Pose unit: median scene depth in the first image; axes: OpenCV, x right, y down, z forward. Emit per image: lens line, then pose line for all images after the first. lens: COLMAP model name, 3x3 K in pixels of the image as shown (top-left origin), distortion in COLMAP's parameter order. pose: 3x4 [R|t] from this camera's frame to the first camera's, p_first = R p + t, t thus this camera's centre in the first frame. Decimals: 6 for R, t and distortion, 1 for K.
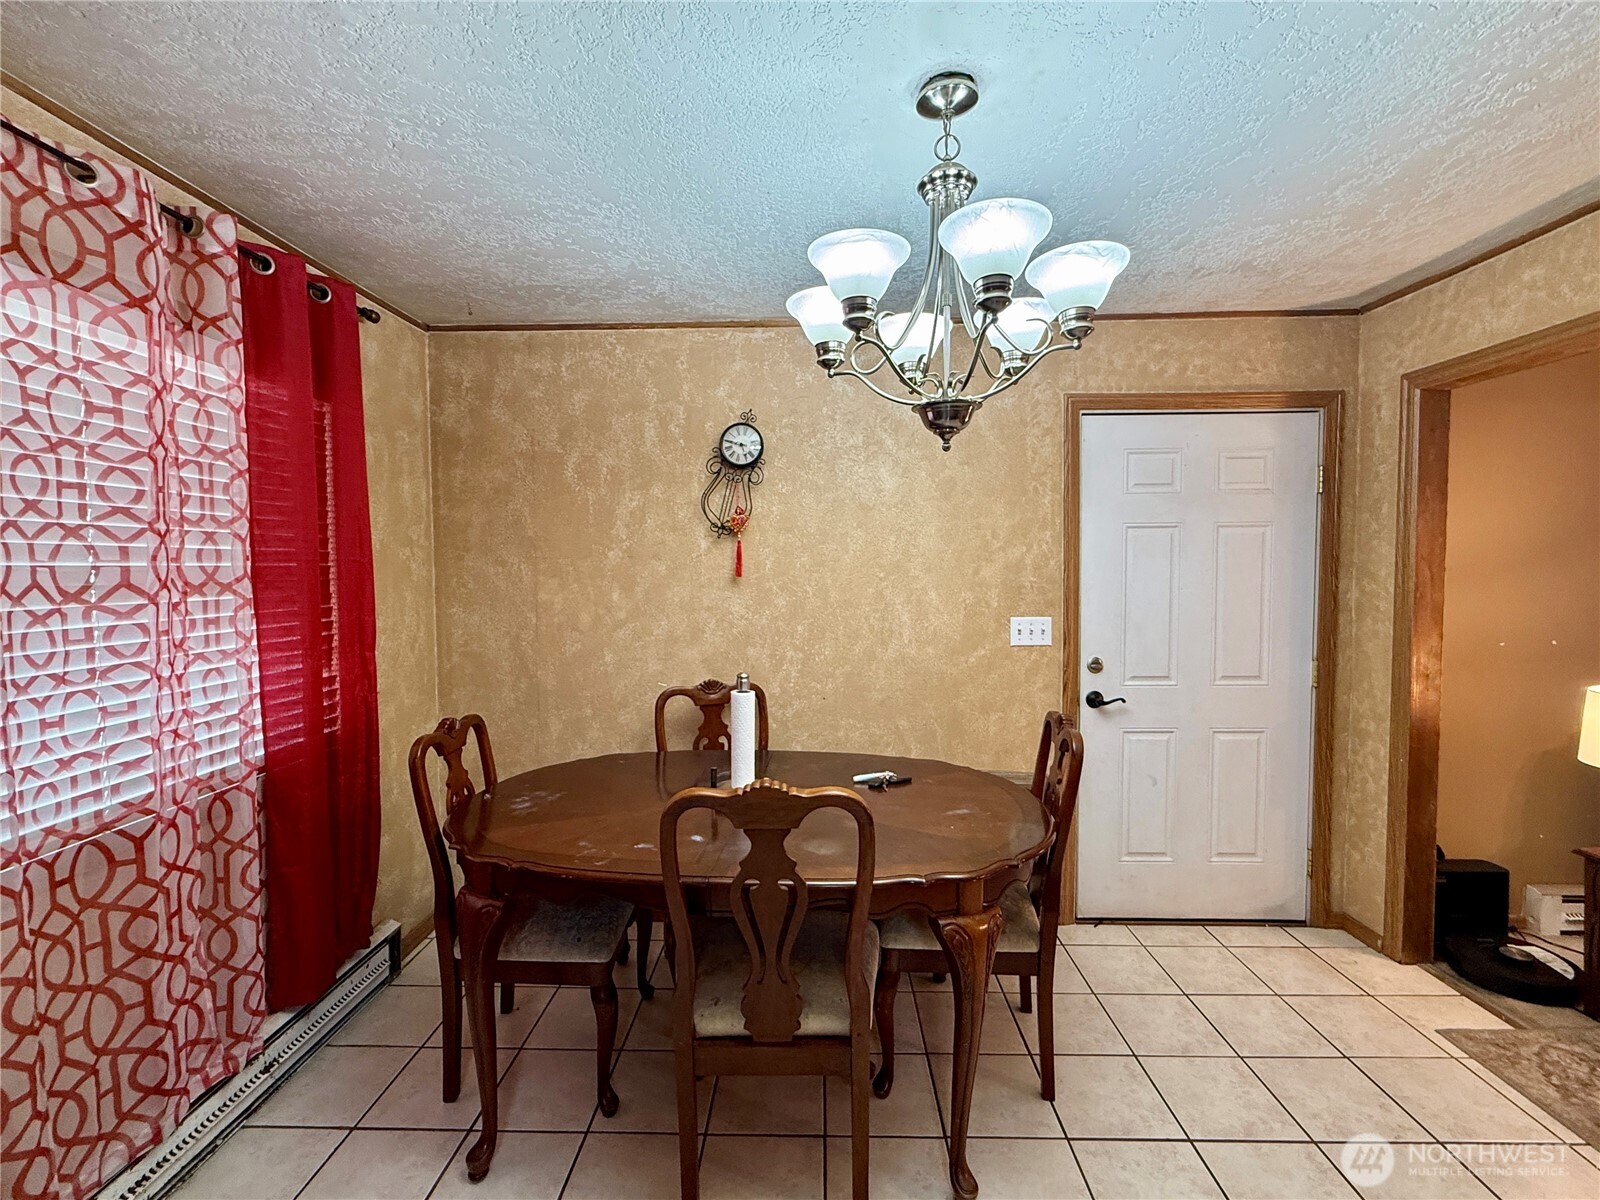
lens RADIAL K [[688.1, 0, 794.5], [0, 688.1, 596.4], [0, 0, 1]] dist [0.001972, 0.000553]
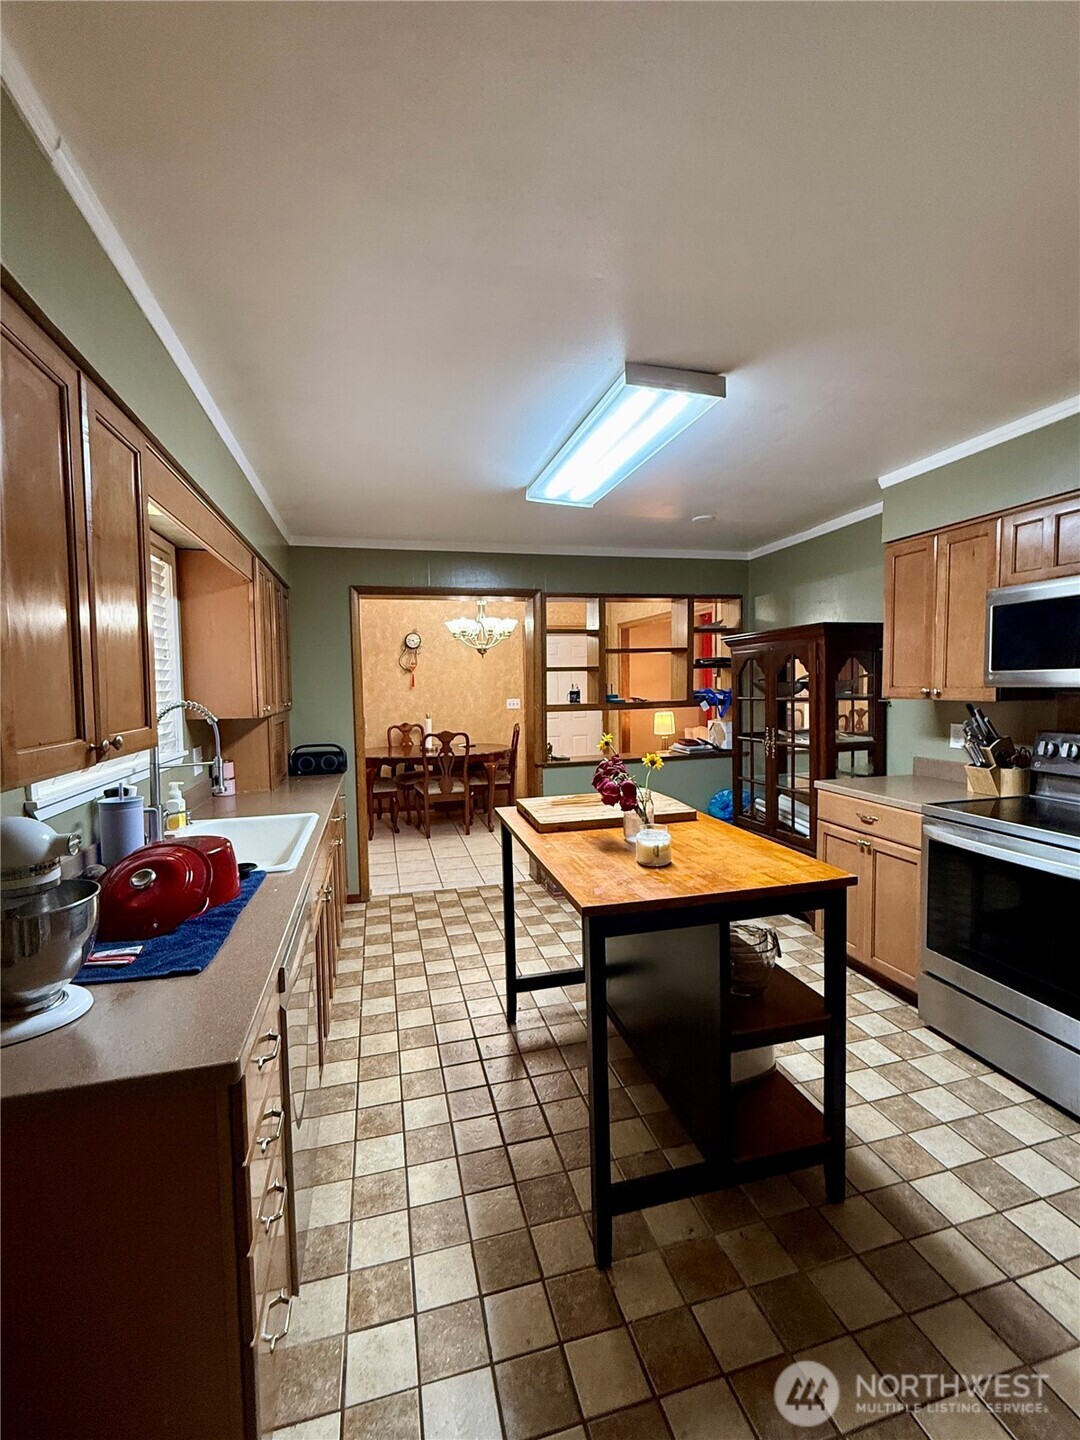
lens RADIAL K [[619.3, 0, 535.0], [0, 619.3, 714.7], [0, 0, 1]] dist [0.001972, 0.000553]
pose [[0.959510, -0.025044, 0.280559, -0.314450], [0.023592, 0.999685, 0.008549, 0.075363], [-0.280685, -0.001584, 0.959799, -1.572362]]
